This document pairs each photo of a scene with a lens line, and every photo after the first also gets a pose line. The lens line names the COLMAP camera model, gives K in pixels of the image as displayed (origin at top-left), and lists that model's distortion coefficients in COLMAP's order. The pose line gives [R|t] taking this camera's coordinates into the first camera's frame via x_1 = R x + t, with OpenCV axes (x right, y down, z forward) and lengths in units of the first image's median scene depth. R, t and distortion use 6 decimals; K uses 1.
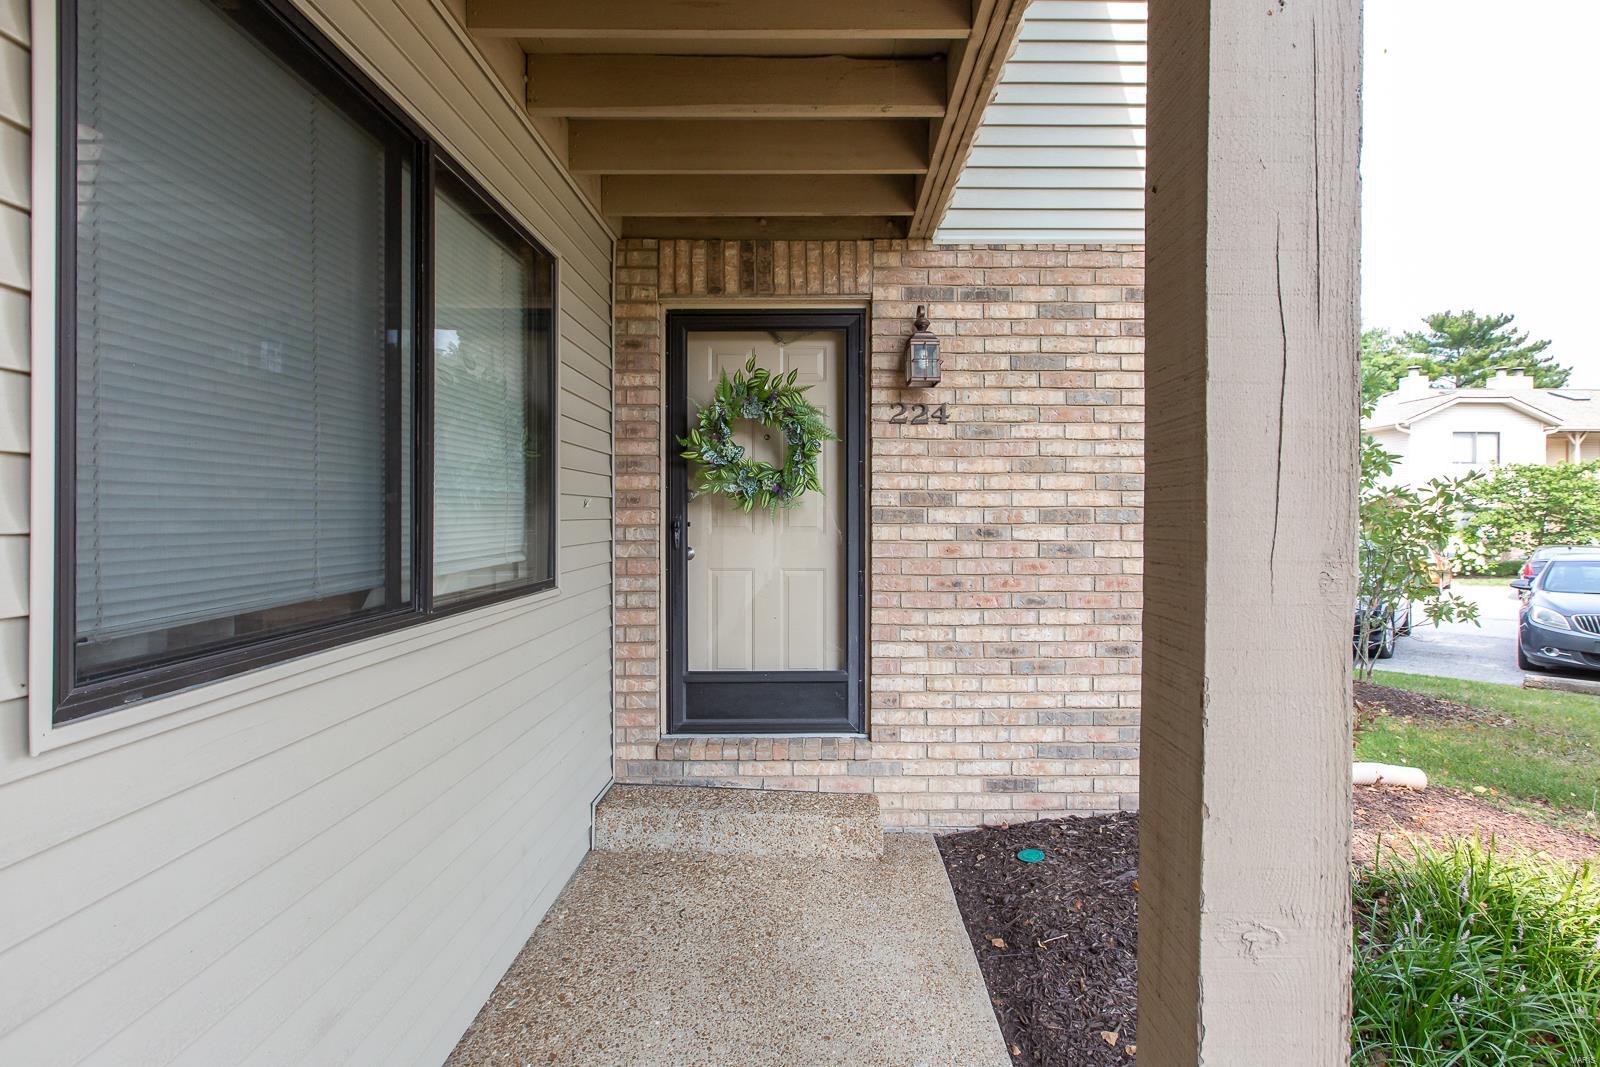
lens RADIAL K [[732.0, 0, 798.1], [0, 732.0, 525.7], [0, 0, 1]] dist [-0.002517, 0.000566]
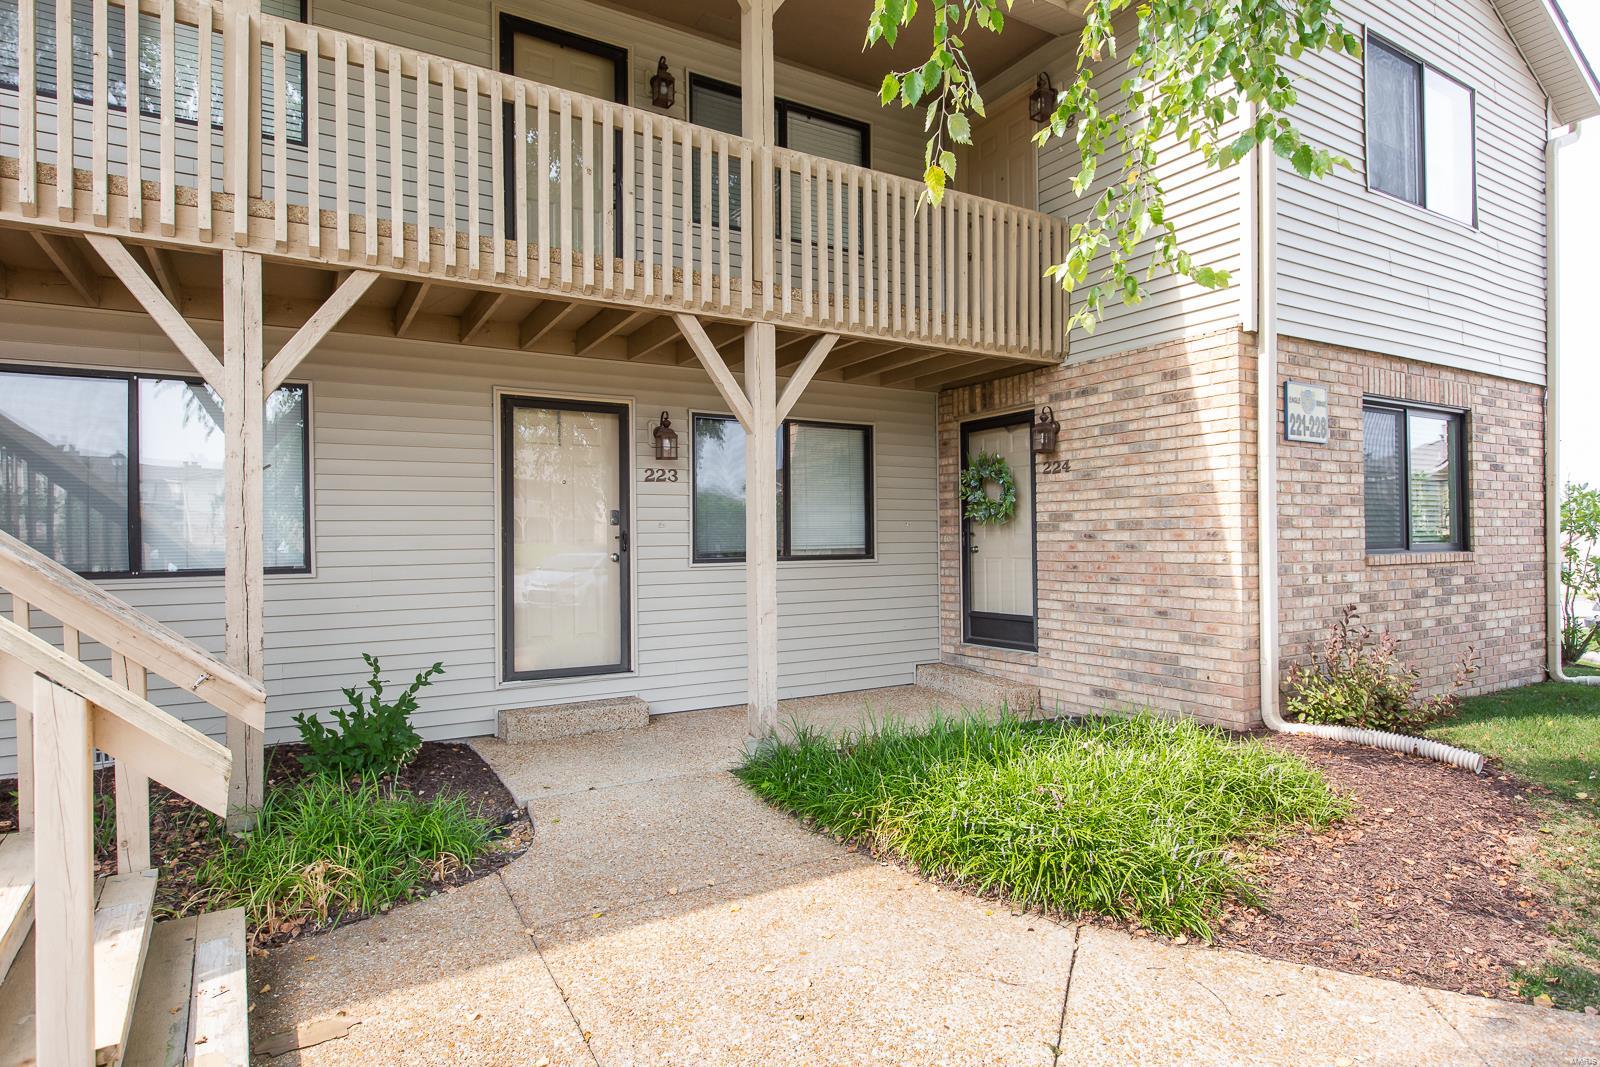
lens RADIAL K [[864.5, 0, 802.6], [0, 864.5, 538.8], [0, 0, 1]] dist [0.000781, 0.000043]
pose [[0.518033, -0.008638, -0.855317, 1.580913], [0.006527, 0.999960, -0.006146, 0.023243], [0.855336, -0.002399, 0.518069, -0.551744]]
